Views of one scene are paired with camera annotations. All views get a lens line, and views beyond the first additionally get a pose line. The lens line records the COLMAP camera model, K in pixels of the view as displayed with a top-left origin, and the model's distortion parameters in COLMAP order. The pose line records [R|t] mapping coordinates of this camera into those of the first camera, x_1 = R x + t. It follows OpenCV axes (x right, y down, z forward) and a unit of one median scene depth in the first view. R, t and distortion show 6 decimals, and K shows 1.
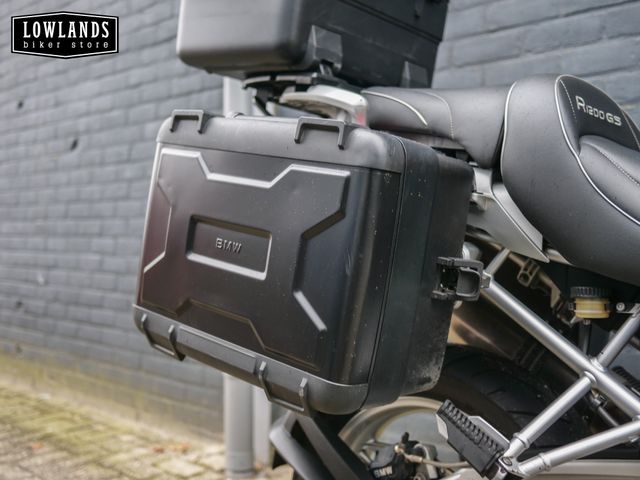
lens RADIAL K [[733.3, 0, 321.9], [0, 733.3, 240.1], [0, 0, 1]] dist [-0.009521, 0.000000]
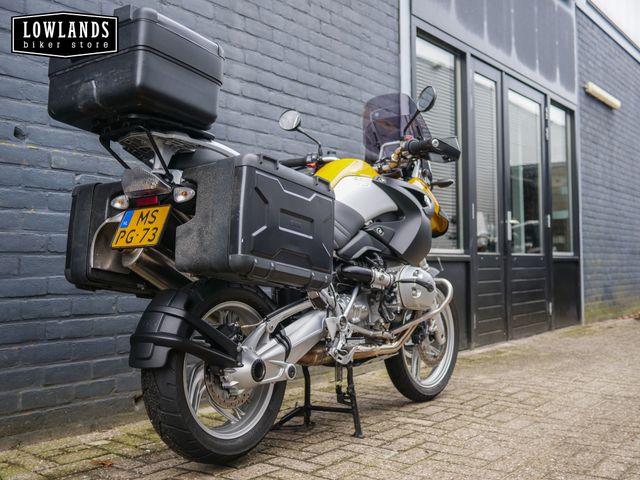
lens RADIAL K [[733.3, 0, 317.4], [0, 733.3, 235.9], [0, 0, 1]] dist [-0.009521, 0.000000]
pose [[-0.117998, 0.033322, 0.992455, -0.659158], [0.002820, 0.999444, -0.033221, 0.032961], [-0.993010, -0.001121, -0.118027, 0.334548]]
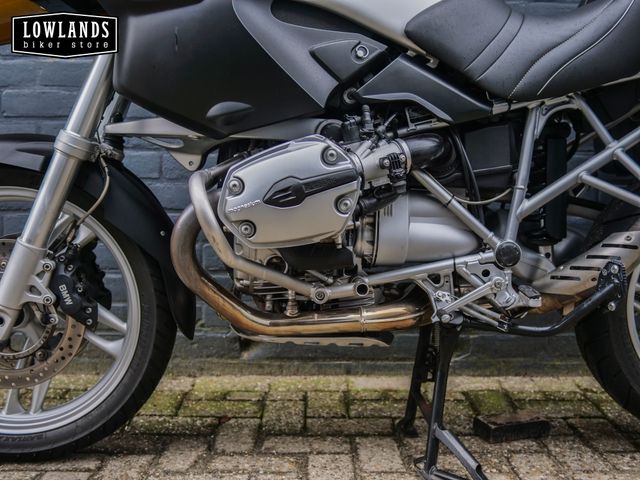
lens RADIAL K [[733.3, 0, 323.8], [0, 733.3, 238.2], [0, 0, 1]] dist [-0.009521, 0.000000]
pose [[0.723727, -0.077223, 0.685752, -0.092112], [0.001300, 0.993870, 0.110549, 0.054441], [-0.690085, -0.079116, 0.719391, -0.011400]]
